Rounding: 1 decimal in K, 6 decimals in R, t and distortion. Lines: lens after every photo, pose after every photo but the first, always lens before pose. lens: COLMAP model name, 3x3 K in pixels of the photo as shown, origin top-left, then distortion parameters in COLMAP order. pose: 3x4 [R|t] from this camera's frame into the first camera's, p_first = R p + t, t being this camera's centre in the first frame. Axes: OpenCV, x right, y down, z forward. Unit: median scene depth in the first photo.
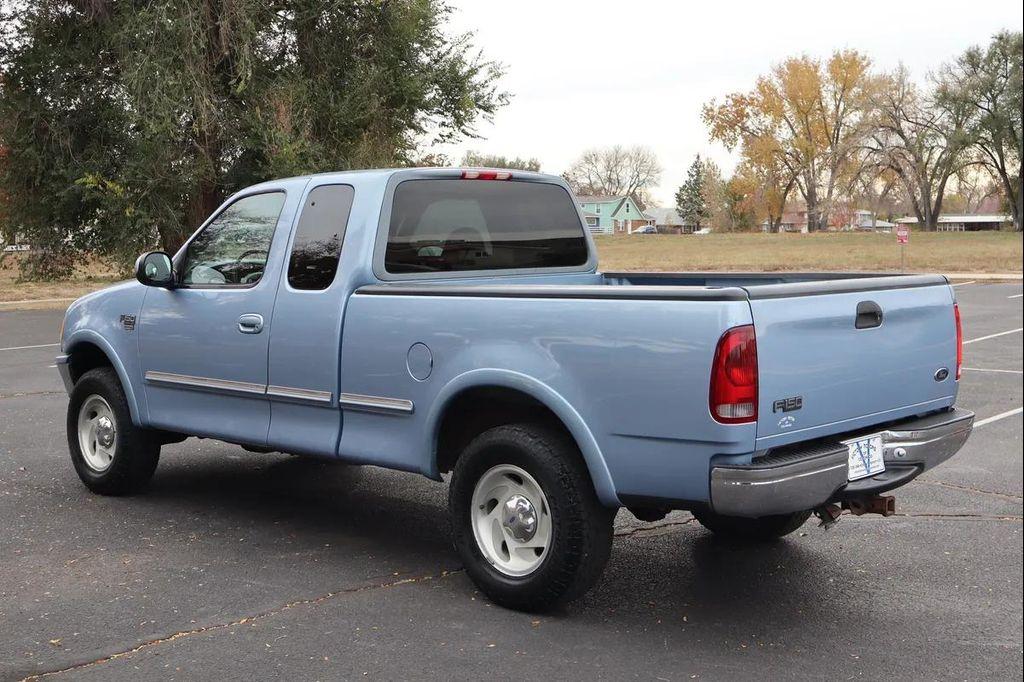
lens RADIAL K [[1271.9, 0, 512.0], [0, 1271.9, 341.0], [0, 0, 1]] dist [-0.004037, -0.009734]
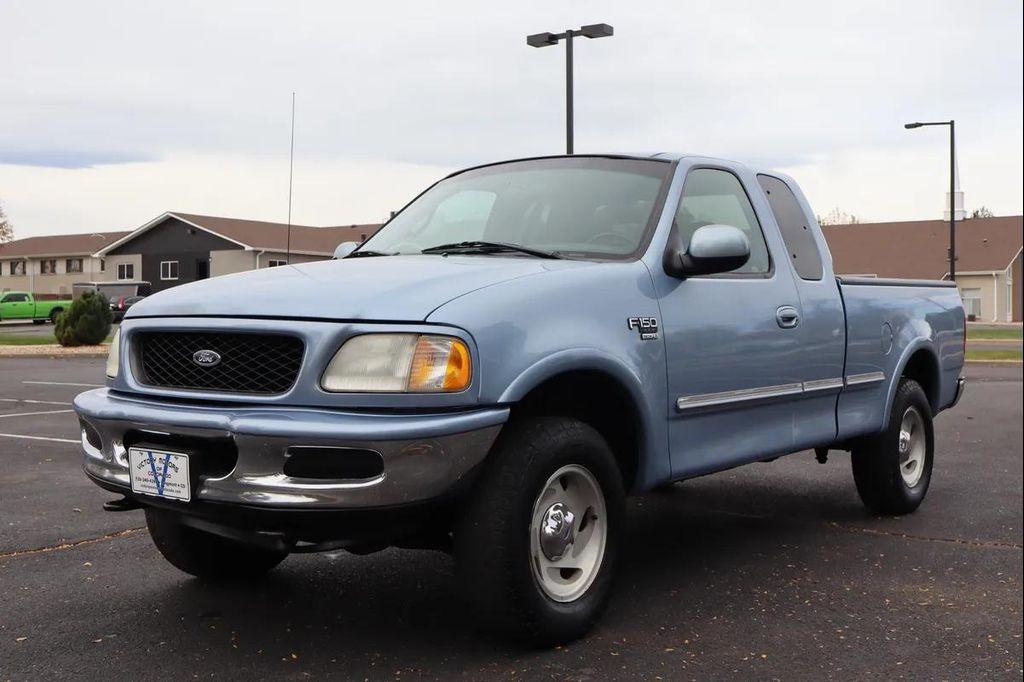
lens RADIAL K [[1176.0, 0, 512.0], [0, 1176.0, 341.0], [0, 0, 1]] dist [0.007996, 0.007671]
pose [[-0.121633, -0.009519, 0.992529, -1.004943], [0.084466, 0.996228, 0.019905, -0.029958], [-0.988975, 0.086256, -0.120370, 1.294323]]
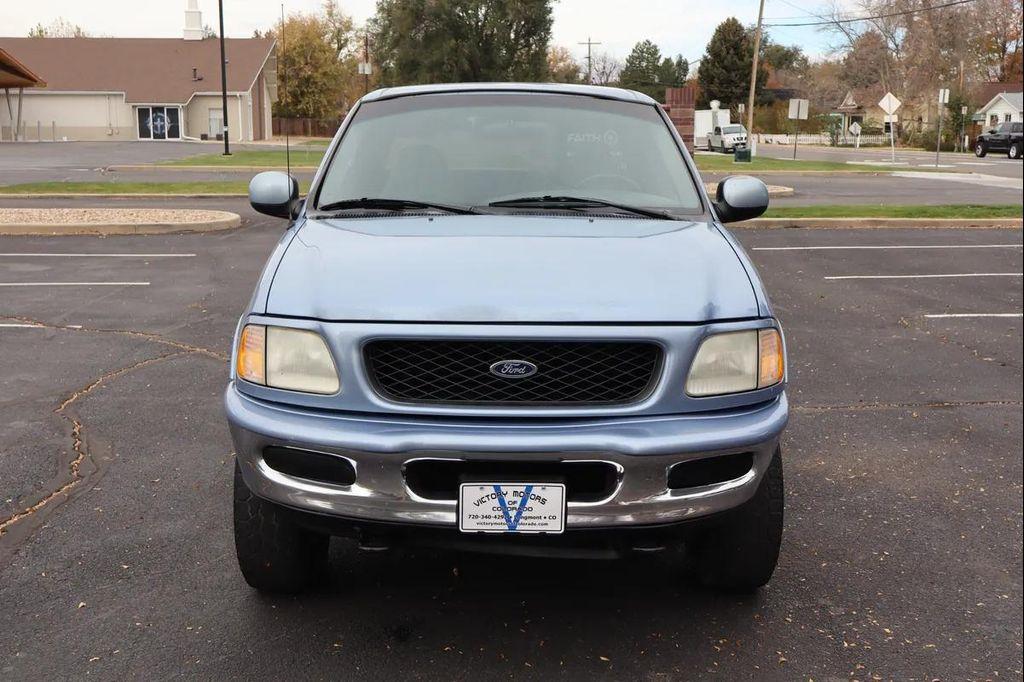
lens RADIAL K [[1129.7, 0, 512.0], [0, 1129.7, 341.0], [0, 0, 1]] dist [0.008013, 0.003562]
pose [[-0.701682, -0.123739, 0.701663, -0.743529], [0.061844, 0.970509, 0.232996, -0.155894], [-0.709801, 0.206883, -0.673336, 1.725790]]
